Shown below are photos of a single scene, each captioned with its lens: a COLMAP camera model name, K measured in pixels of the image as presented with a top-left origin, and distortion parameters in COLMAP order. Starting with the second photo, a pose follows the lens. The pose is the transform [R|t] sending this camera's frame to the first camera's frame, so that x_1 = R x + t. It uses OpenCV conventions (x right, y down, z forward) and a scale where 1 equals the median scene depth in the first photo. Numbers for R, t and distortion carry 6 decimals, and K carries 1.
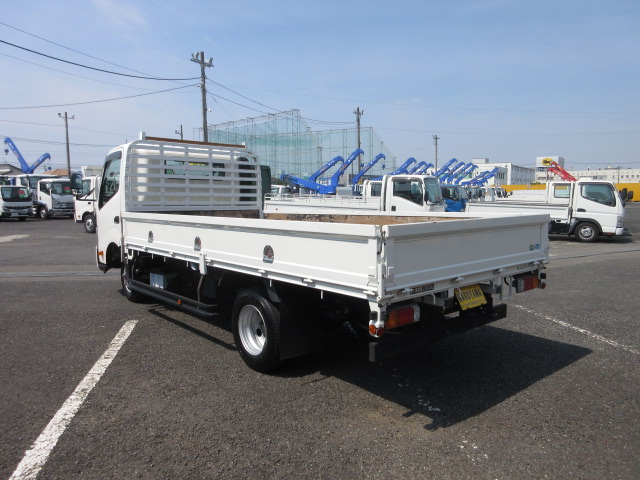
lens RADIAL K [[492.3, 0, 322.0], [0, 492.3, 237.1], [0, 0, 1]] dist [0.012842, 0.011474]
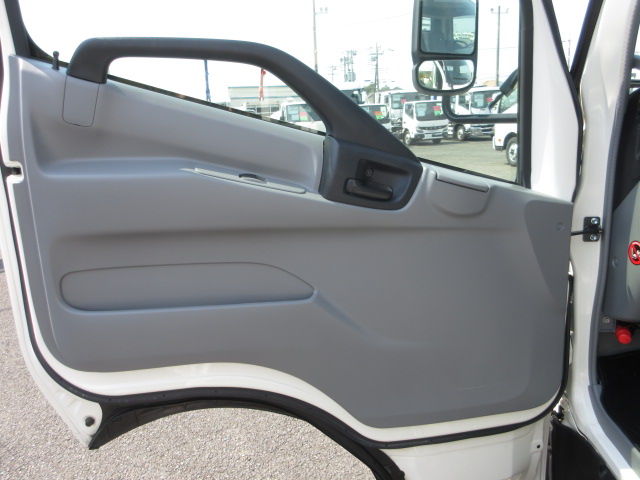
lens RADIAL K [[521.2, 0, 319.7], [0, 521.2, 242.5], [0, 0, 1]] dist [0.074366, -0.003815]
pose [[0.706097, 0.129407, -0.696190, -0.235958], [-0.013226, 0.985398, 0.169751, -0.035258], [0.707992, -0.110653, 0.697498, 0.497375]]
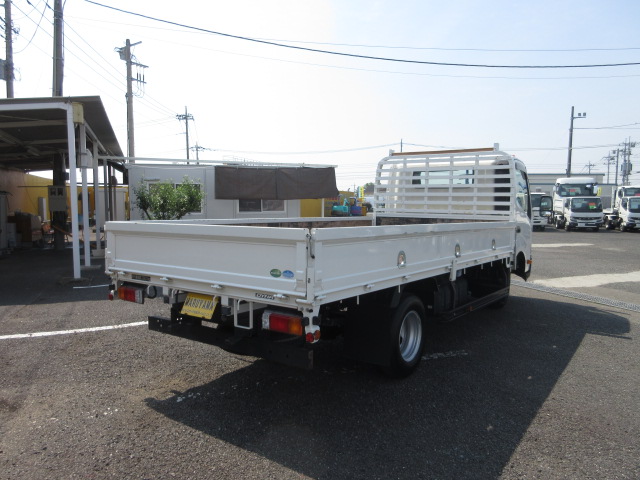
lens RADIAL K [[492.3, 0, 321.4], [0, 492.3, 247.1], [0, 0, 1]] dist [0.012842, 0.011474]
pose [[0.196158, 0.082593, -0.977088, 0.645095], [-0.088990, 0.993834, 0.066143, -0.038406], [0.976526, 0.073976, 0.202298, 0.522376]]
